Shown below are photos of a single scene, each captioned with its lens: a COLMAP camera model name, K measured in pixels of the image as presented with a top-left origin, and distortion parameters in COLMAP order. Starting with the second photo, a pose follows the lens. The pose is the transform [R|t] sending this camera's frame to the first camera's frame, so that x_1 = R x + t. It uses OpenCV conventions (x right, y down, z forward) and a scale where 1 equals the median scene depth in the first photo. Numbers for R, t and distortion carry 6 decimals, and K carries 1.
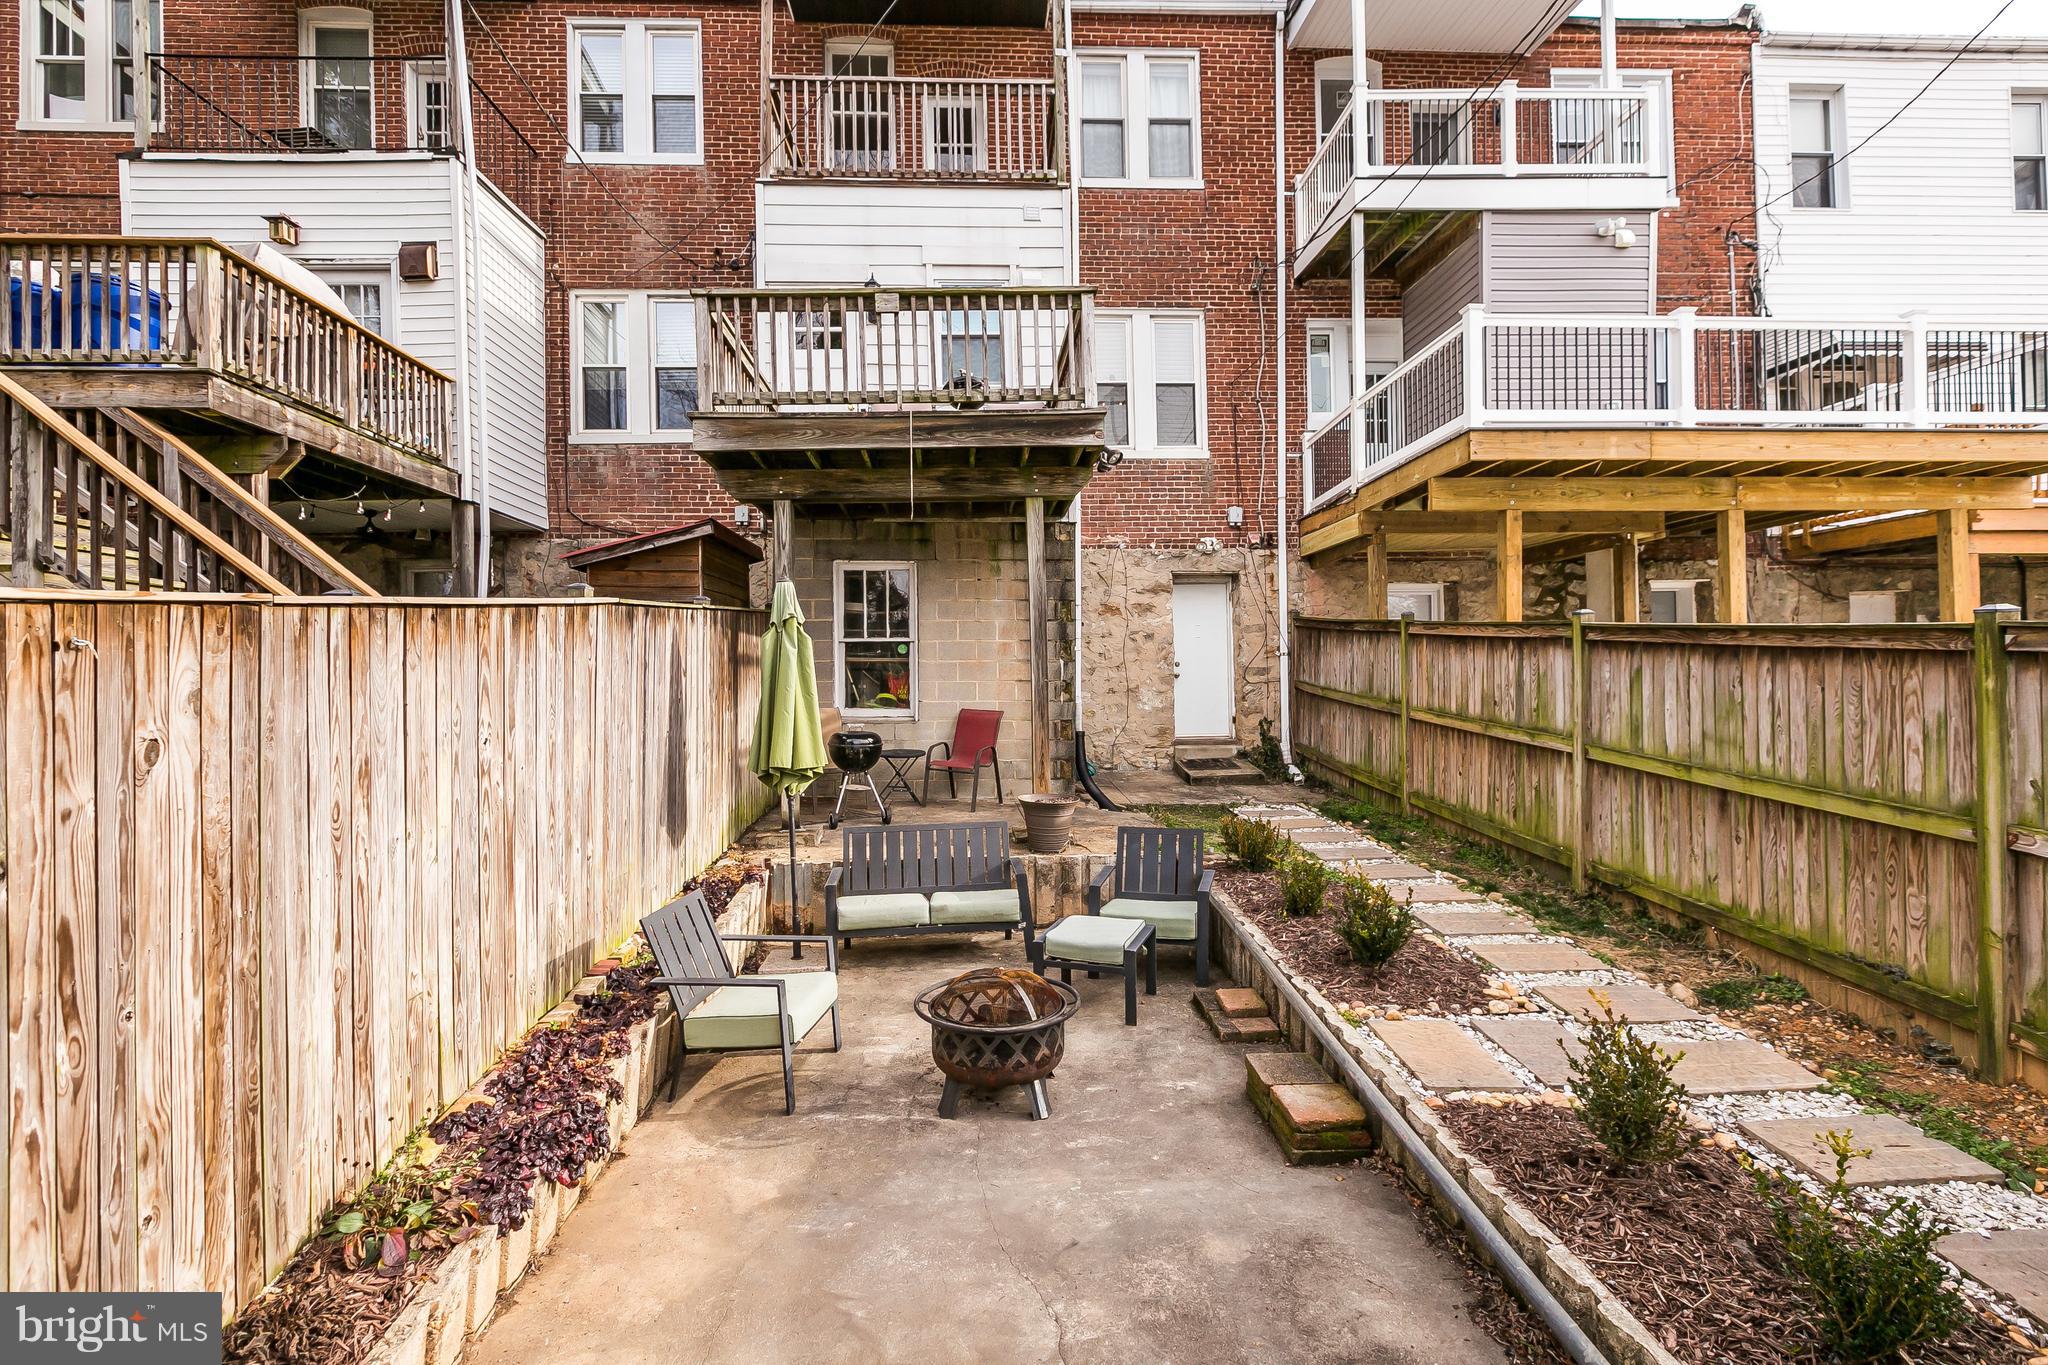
lens RADIAL K [[945.1, 0, 1031.4], [0, 945.1, 681.7], [0, 0, 1]] dist [0.004641, 0.000396]
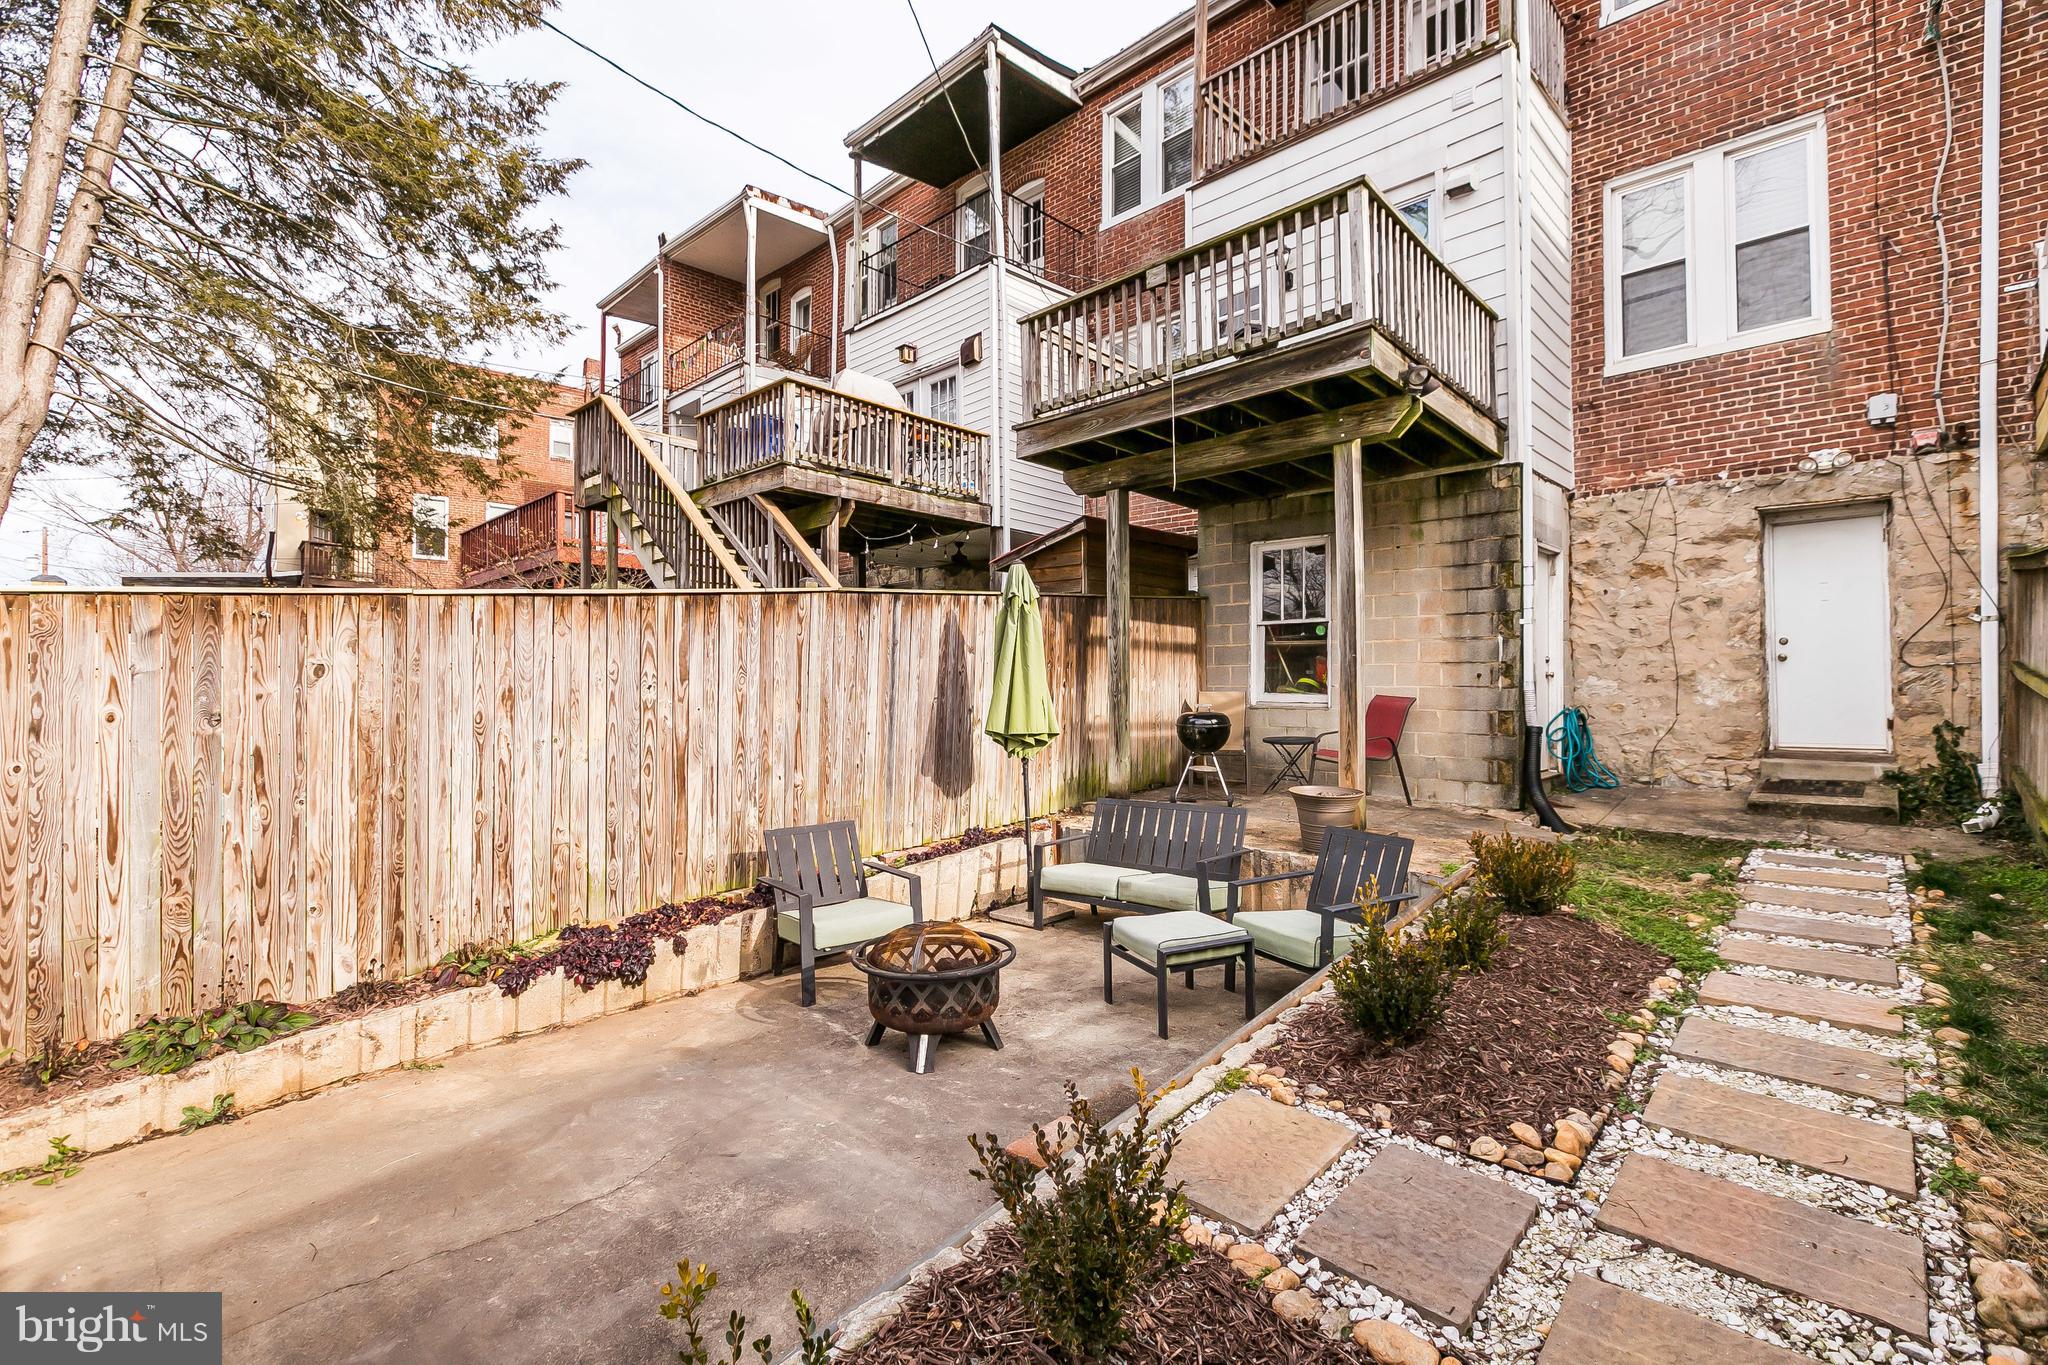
lens RADIAL K [[918.0, 0, 1018.1], [0, 918.0, 682.1], [0, 0, 1]] dist [0.003312, 0.000604]
pose [[0.687407, 0.003607, -0.726264, 0.427253], [-0.006910, 0.999975, -0.001574, 0.026833], [0.726240, 0.006100, 0.687414, 0.220508]]
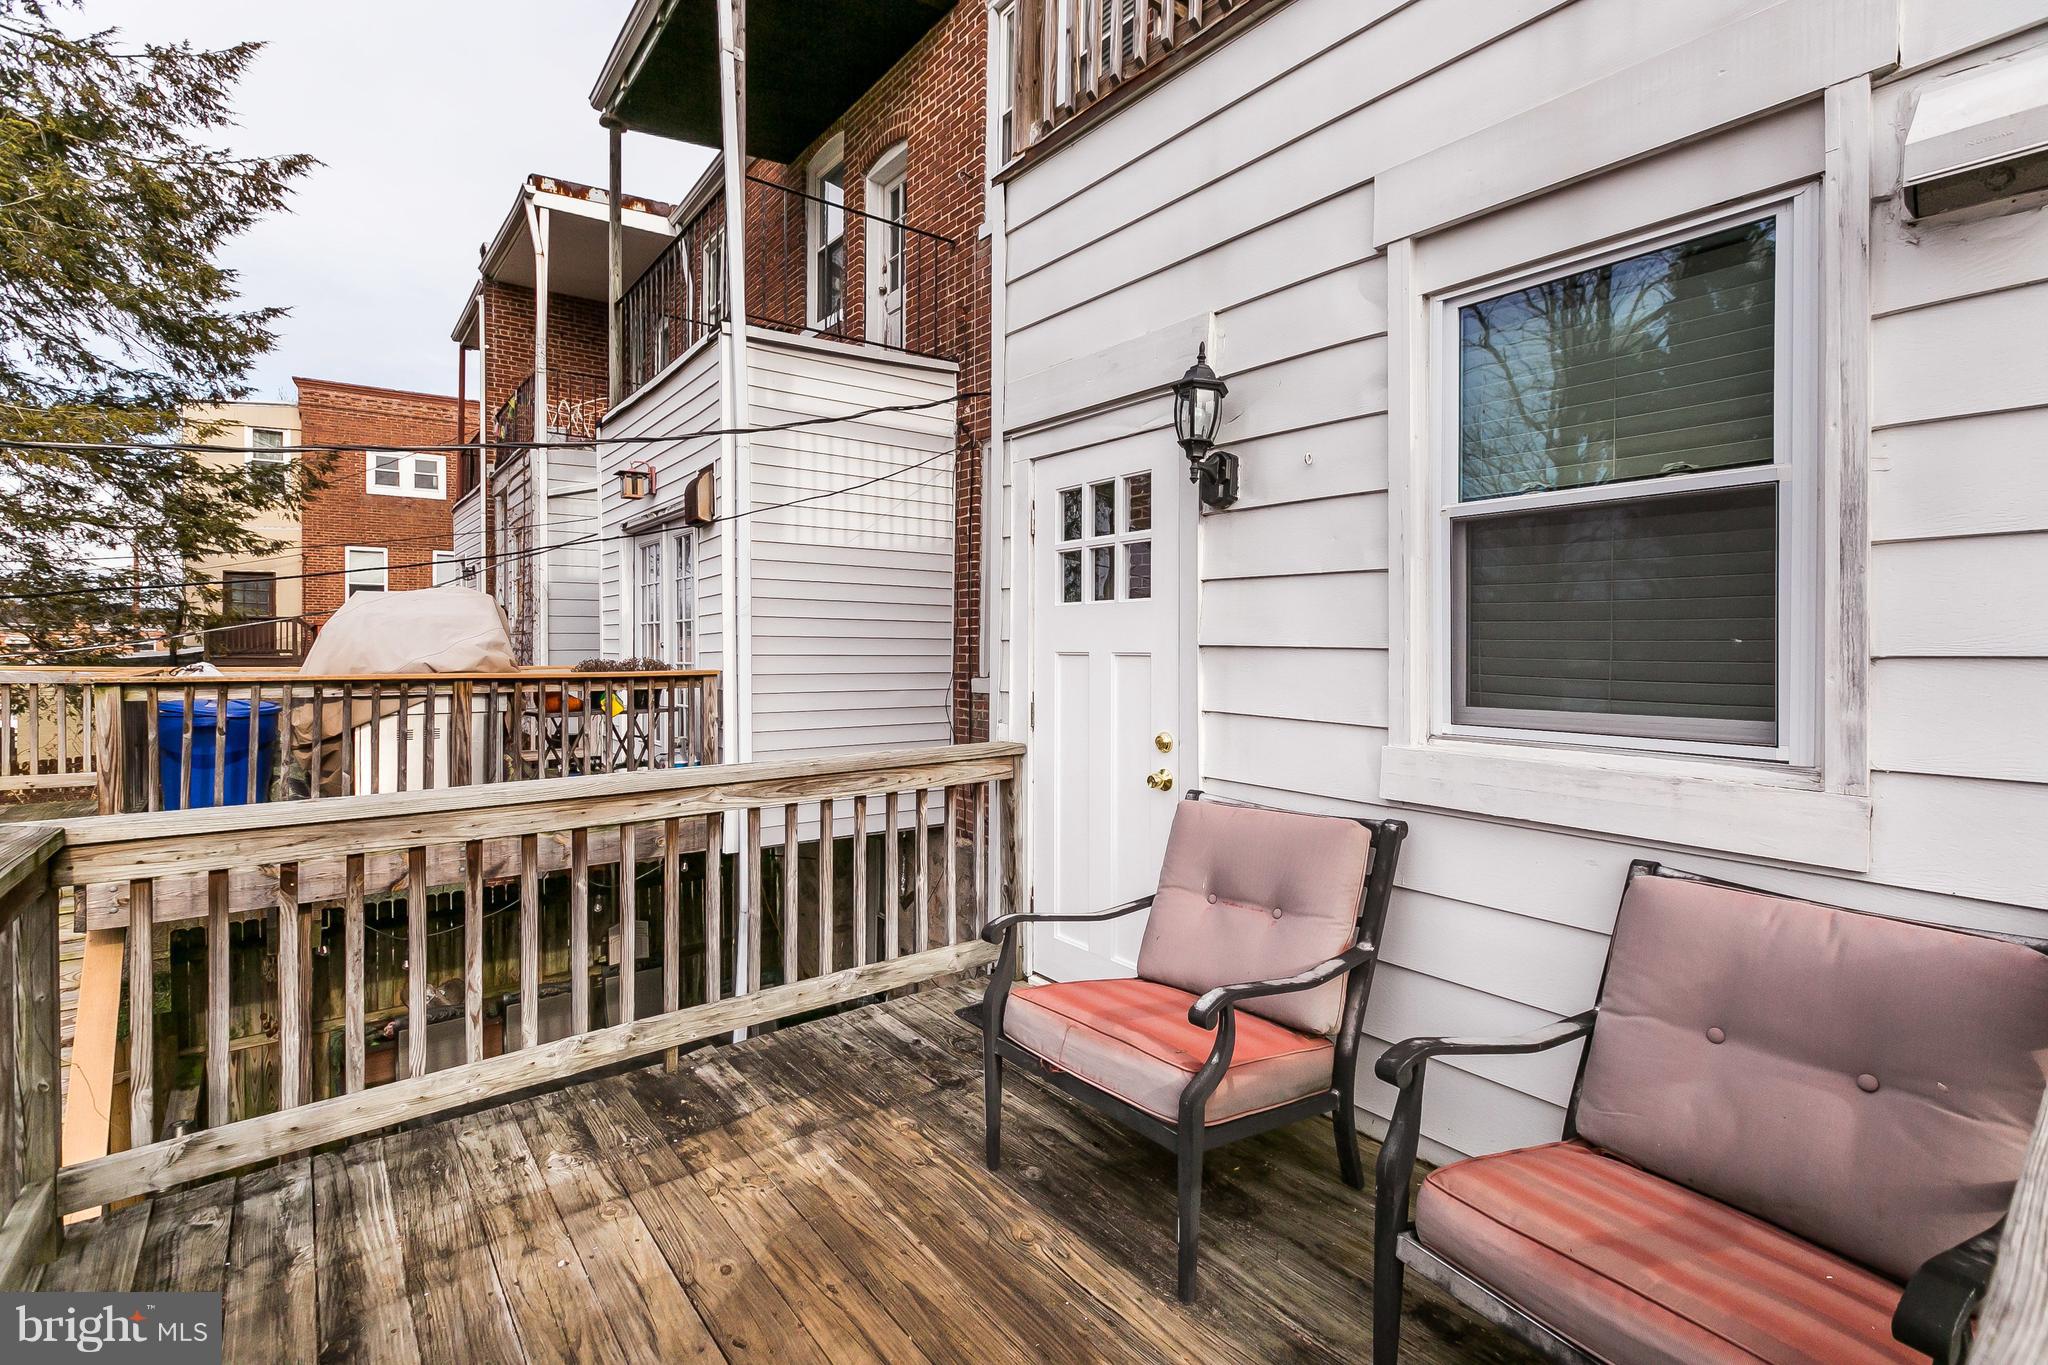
lens RADIAL K [[927.1, 0, 1020.6], [0, 927.1, 654.5], [0, 0, 1]] dist [-0.000193, -0.000139]
pose [[0.582073, 0.025762, -0.812728, 0.038680], [-0.006576, 0.999614, 0.026977, -0.454400], [0.813110, -0.010358, 0.582018, 1.034155]]
